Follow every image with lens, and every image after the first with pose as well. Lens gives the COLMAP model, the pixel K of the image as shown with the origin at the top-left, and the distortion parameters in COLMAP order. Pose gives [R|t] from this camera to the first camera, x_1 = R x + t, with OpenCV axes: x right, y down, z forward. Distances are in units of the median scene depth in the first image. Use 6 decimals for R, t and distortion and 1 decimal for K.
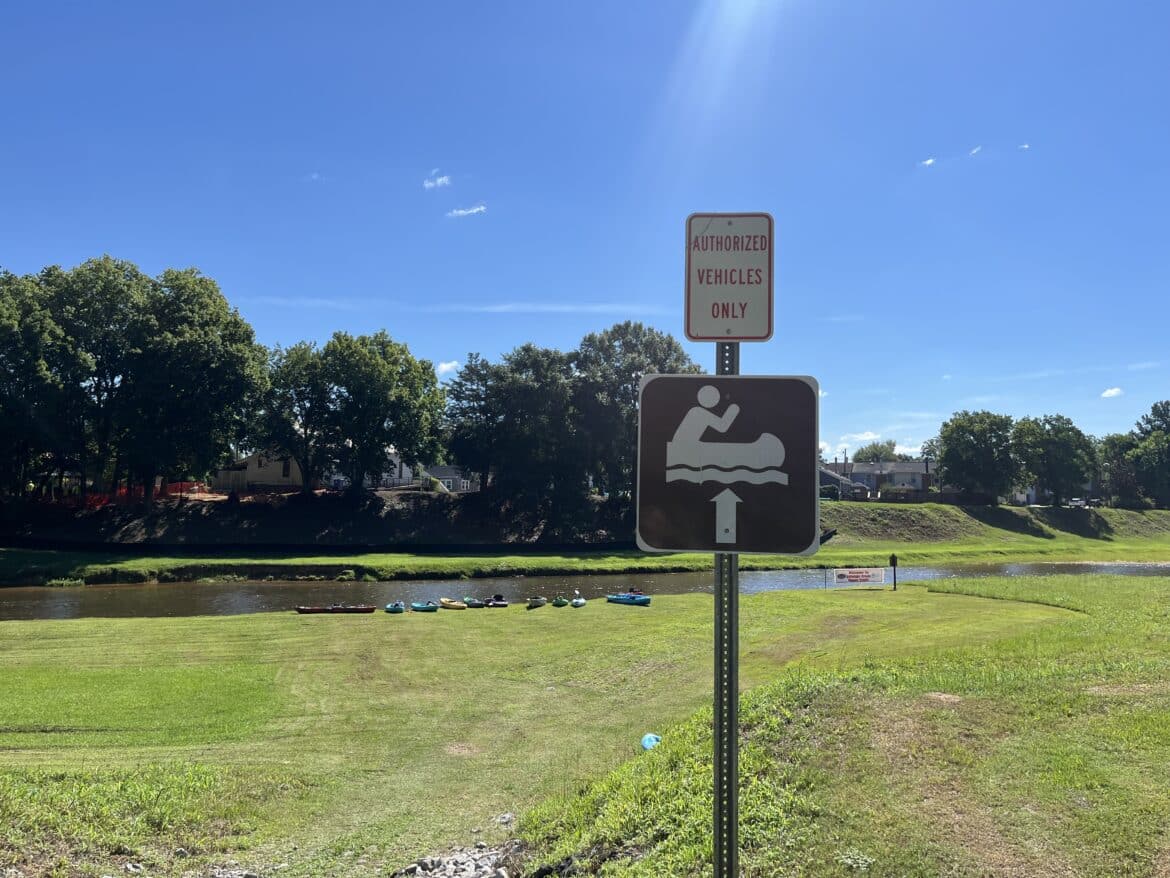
lens RADIAL K [[886.4, 0, 586.8], [0, 886.4, 435.7], [0, 0, 1]] dist [0.062083, -0.079187]
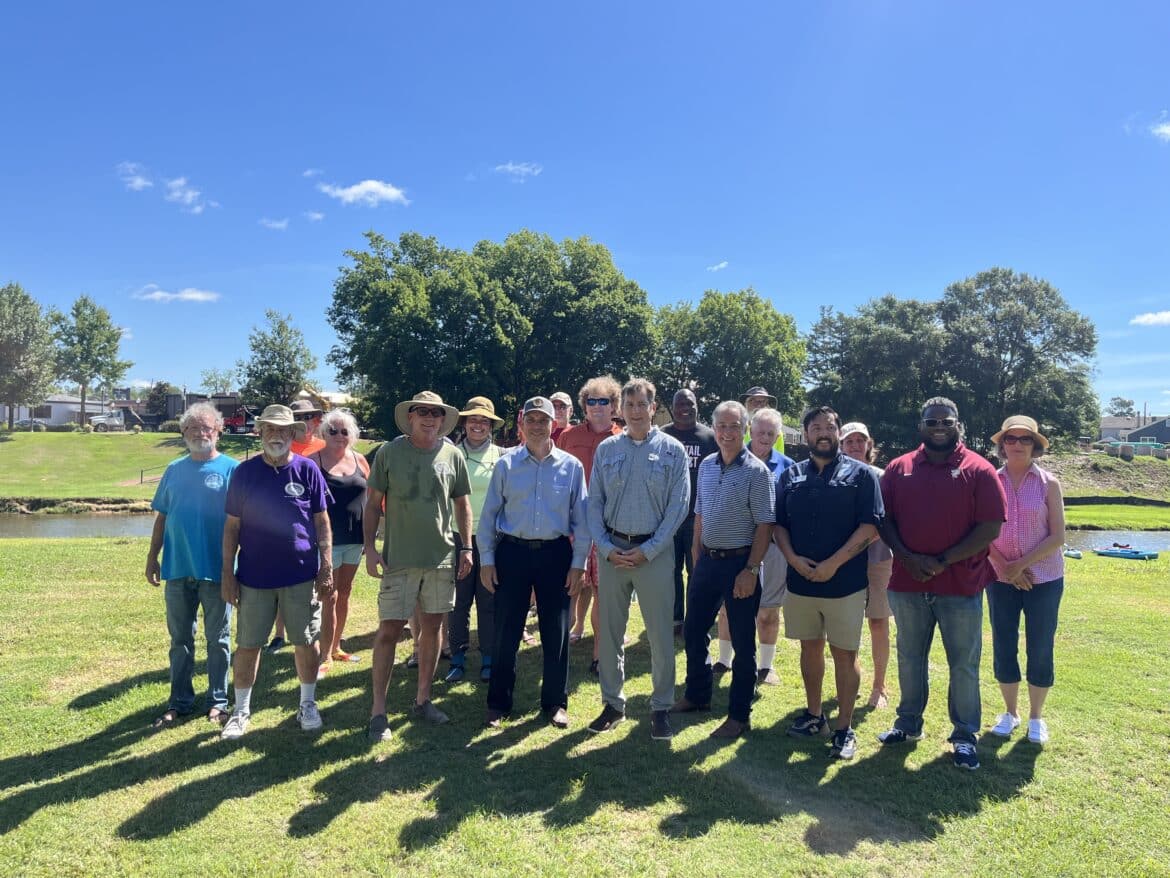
lens RADIAL K [[886.4, 0, 585.9], [0, 886.4, 441.8], [0, 0, 1]] dist [0.062083, -0.079187]
pose [[0.968899, 0.012710, -0.247130, -0.165848], [0.003095, 0.997980, 0.063458, -0.004670], [0.247438, -0.062250, 0.966902, -0.070769]]
